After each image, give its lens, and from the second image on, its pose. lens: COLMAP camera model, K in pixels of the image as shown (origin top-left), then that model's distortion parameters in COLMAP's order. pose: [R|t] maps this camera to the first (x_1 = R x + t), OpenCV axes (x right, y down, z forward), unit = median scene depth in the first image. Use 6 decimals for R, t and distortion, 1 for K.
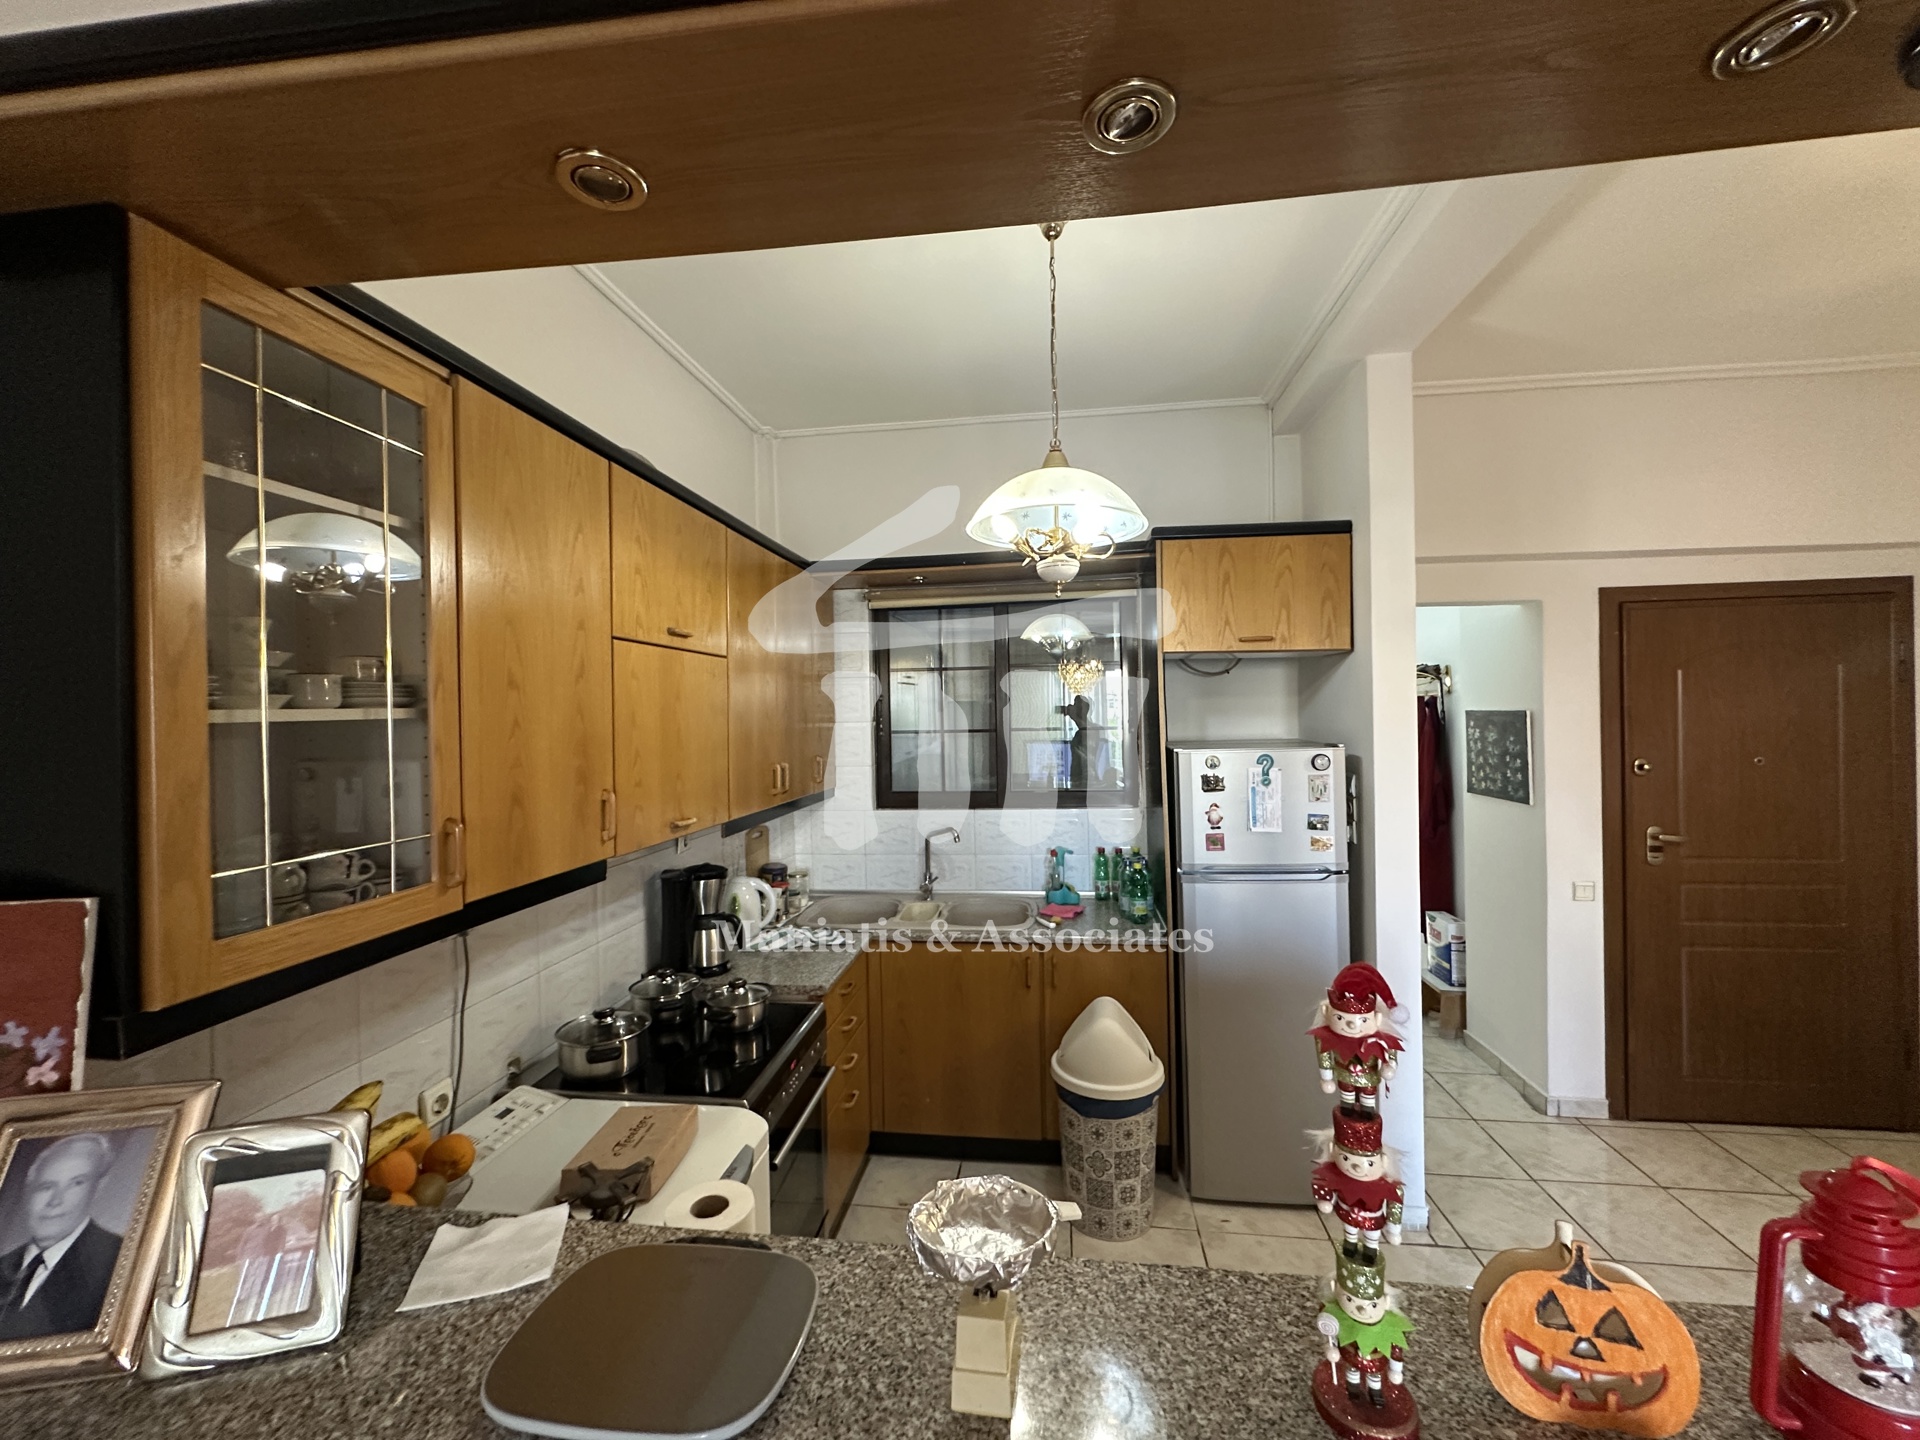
lens RADIAL K [[771.4, 0, 952.8], [0, 771.4, 719.4], [0, 0, 1]] dist [-0.000252, 0.000125]
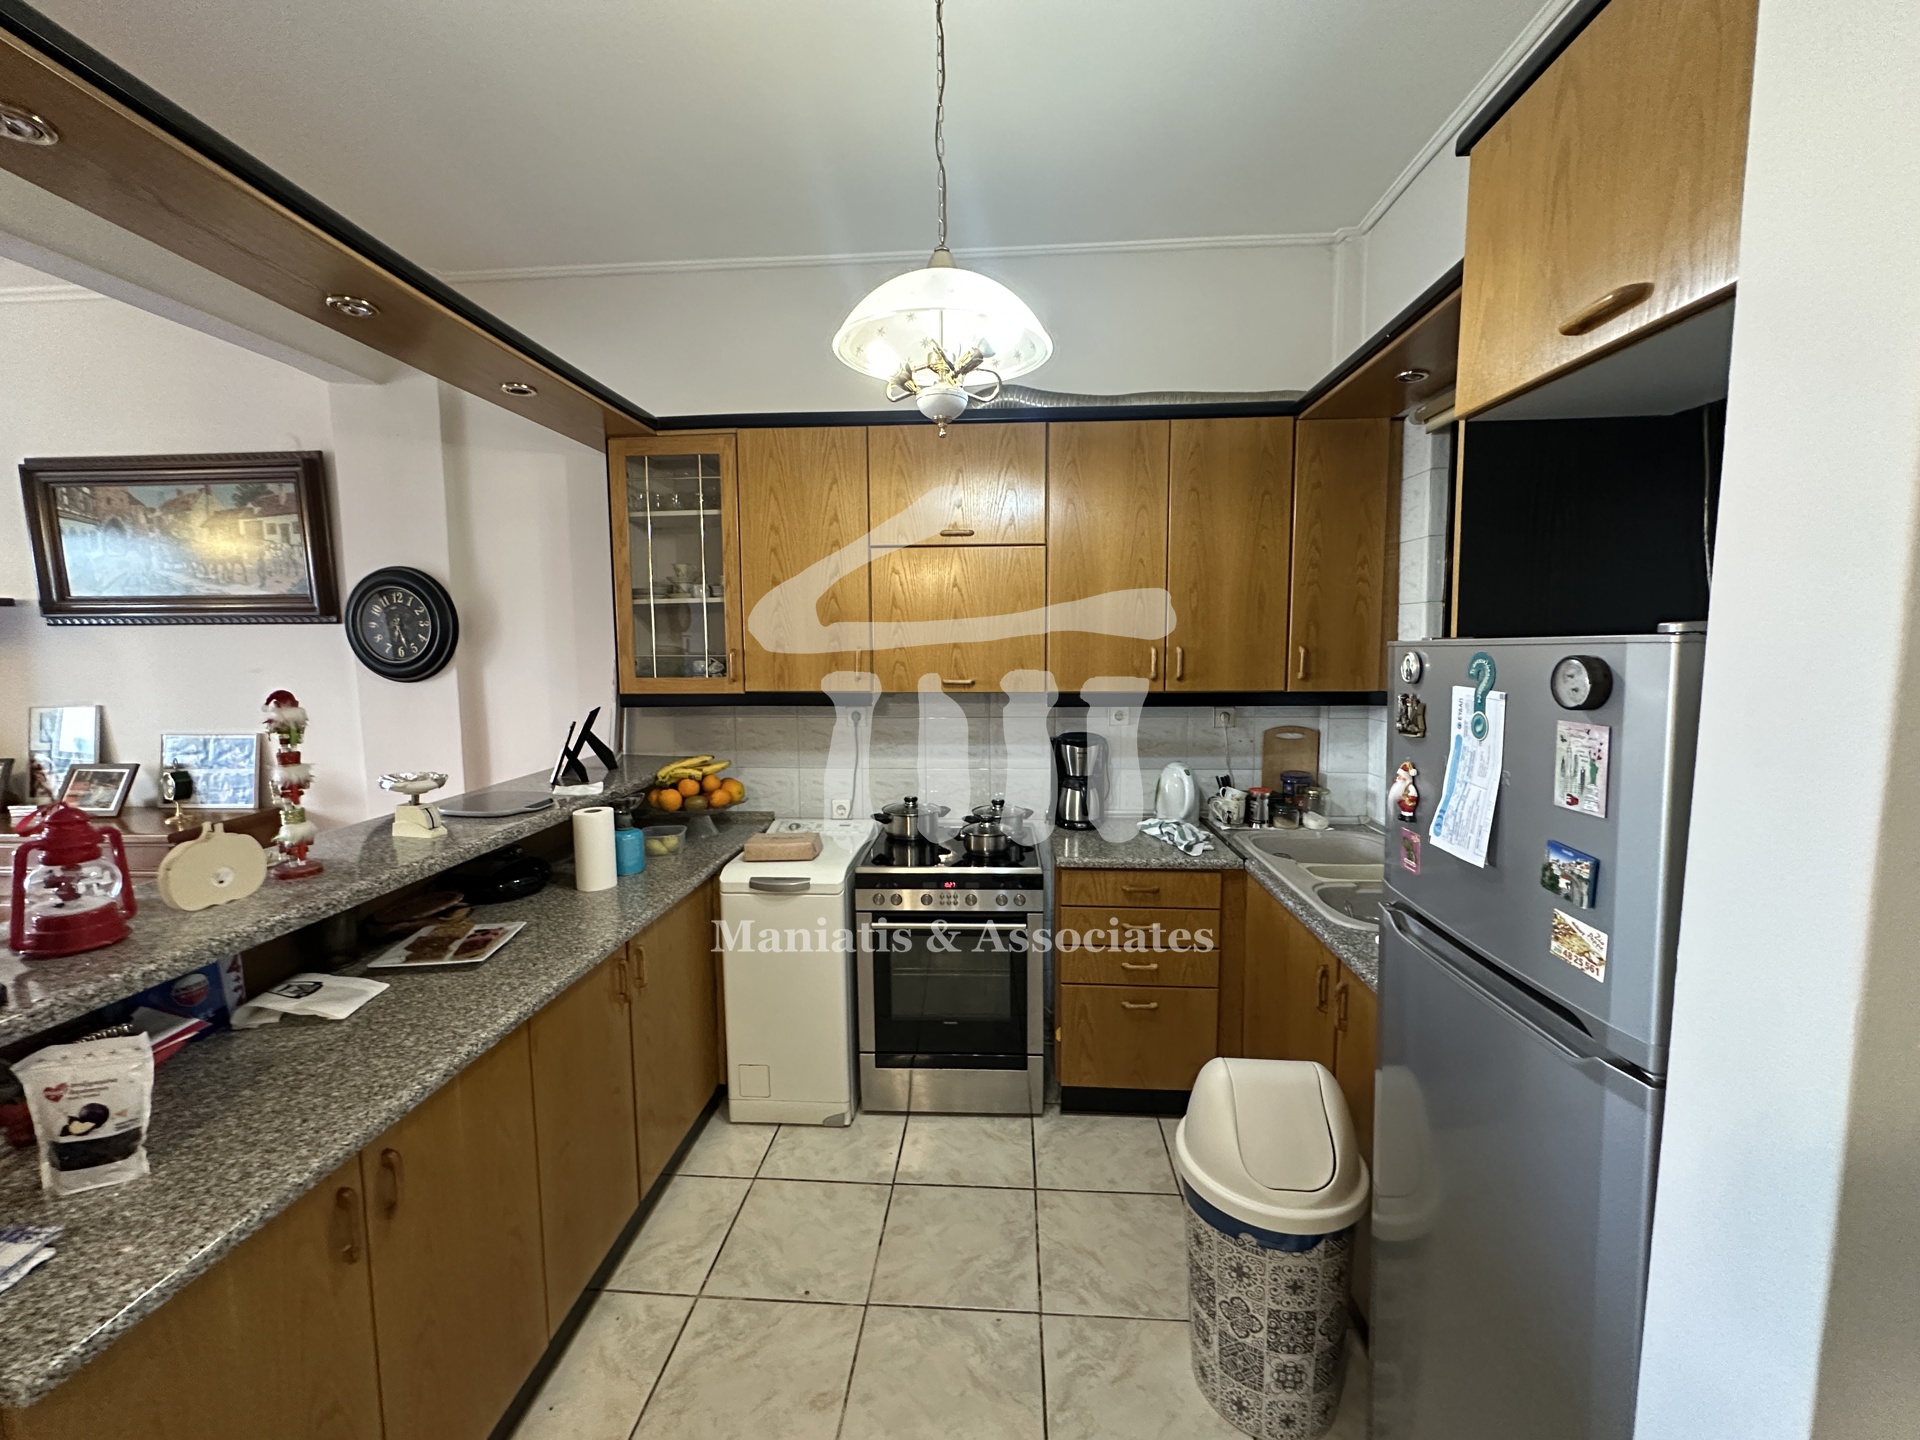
lens RADIAL K [[769.7, 0, 958.4], [0, 769.7, 715.9], [0, 0, 1]] dist [-0.005166, 0.000639]
pose [[0.077040, 0.116846, -0.990157, 0.867836], [0.001235, 0.993097, 0.117289, 0.036867], [0.997027, -0.010259, 0.076364, 0.833804]]
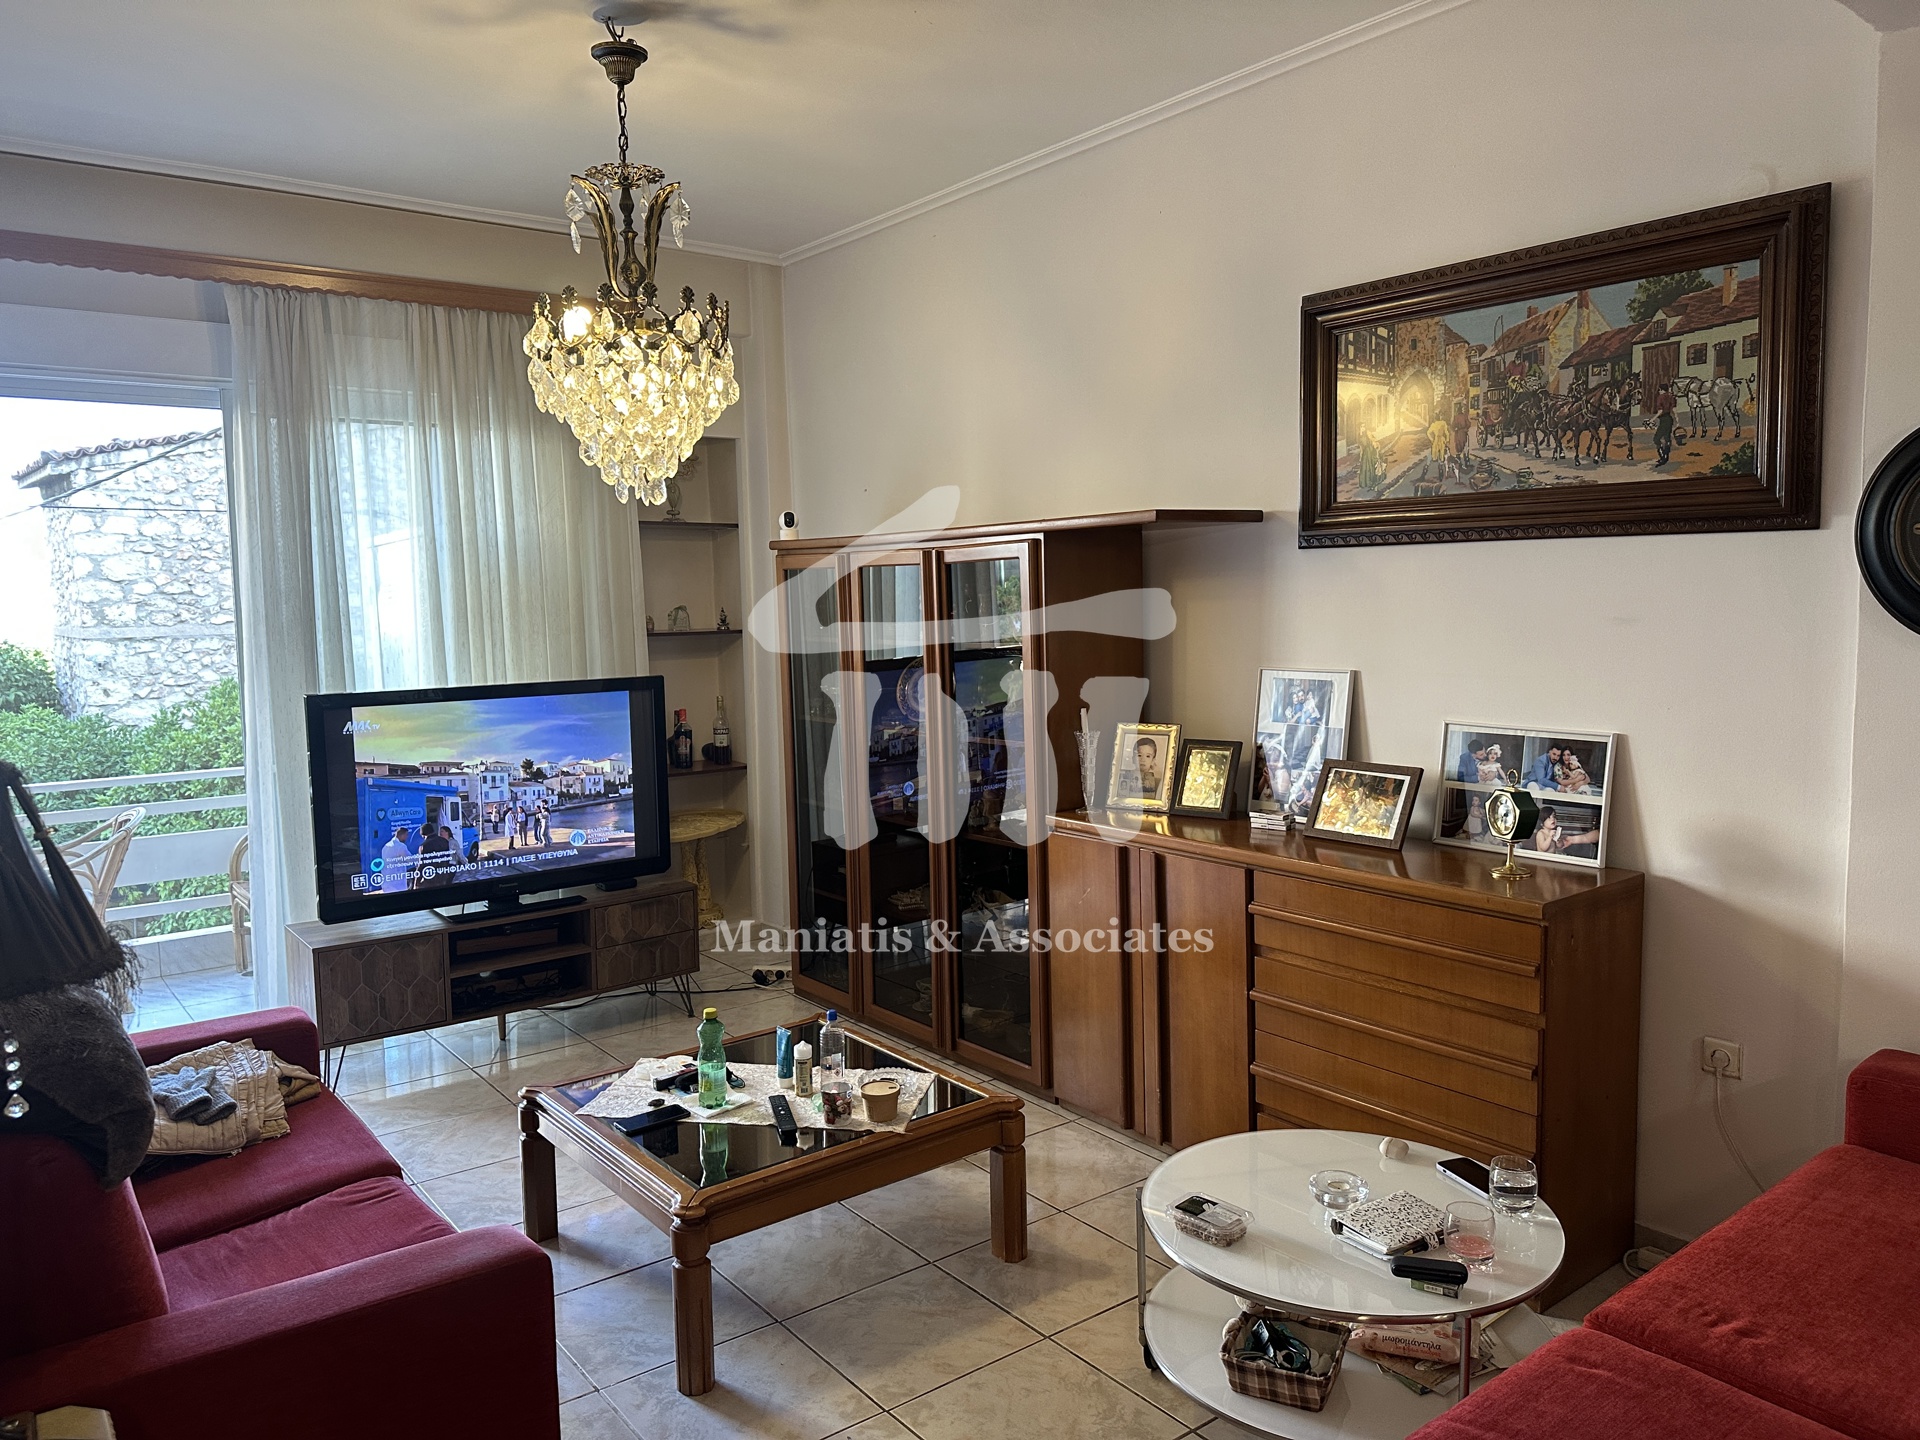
lens RADIAL K [[1365.4, 0, 951.4], [0, 1365.4, 711.8], [0, 0, 1]] dist [0.074196, -0.096555]
pose [[-0.700063, 0.099821, -0.707070, 0.839402], [0.028014, 0.993258, 0.112487, 0.033347], [0.713532, 0.058940, -0.698139, 0.142443]]
